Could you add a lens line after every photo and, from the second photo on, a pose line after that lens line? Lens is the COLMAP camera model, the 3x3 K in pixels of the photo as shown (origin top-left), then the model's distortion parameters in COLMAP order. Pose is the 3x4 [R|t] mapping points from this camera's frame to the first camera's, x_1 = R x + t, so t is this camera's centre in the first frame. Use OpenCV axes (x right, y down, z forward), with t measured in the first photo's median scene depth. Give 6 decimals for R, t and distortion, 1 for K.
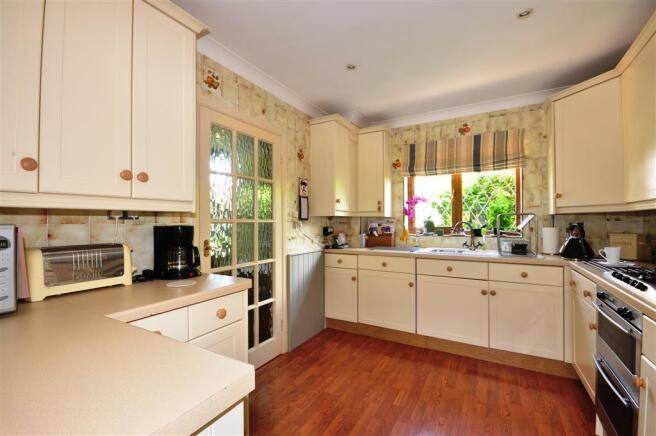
lens RADIAL K [[289.3, 0, 328.4], [0, 289.3, 218.6], [0, 0, 1]] dist [-0.002620, -0.000336]
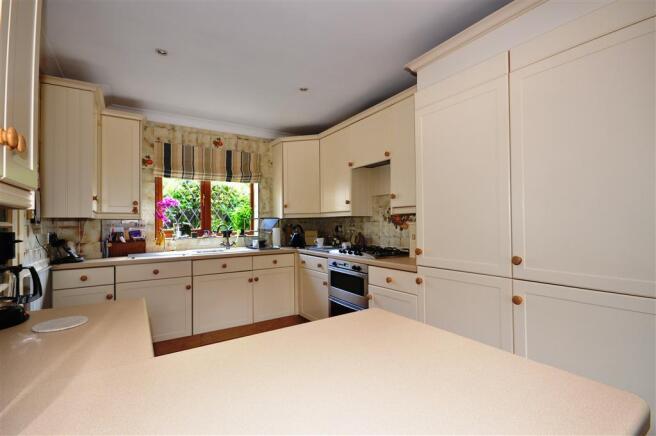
lens RADIAL K [[294.7, 0, 327.6], [0, 294.7, 219.3], [0, 0, 1]] dist [-0.000953, -0.000108]
pose [[0.455579, 0.009070, 0.890149, -0.359588], [0.000212, 0.999947, -0.010298, 0.003467], [-0.890195, 0.004880, 0.455553, 0.095199]]
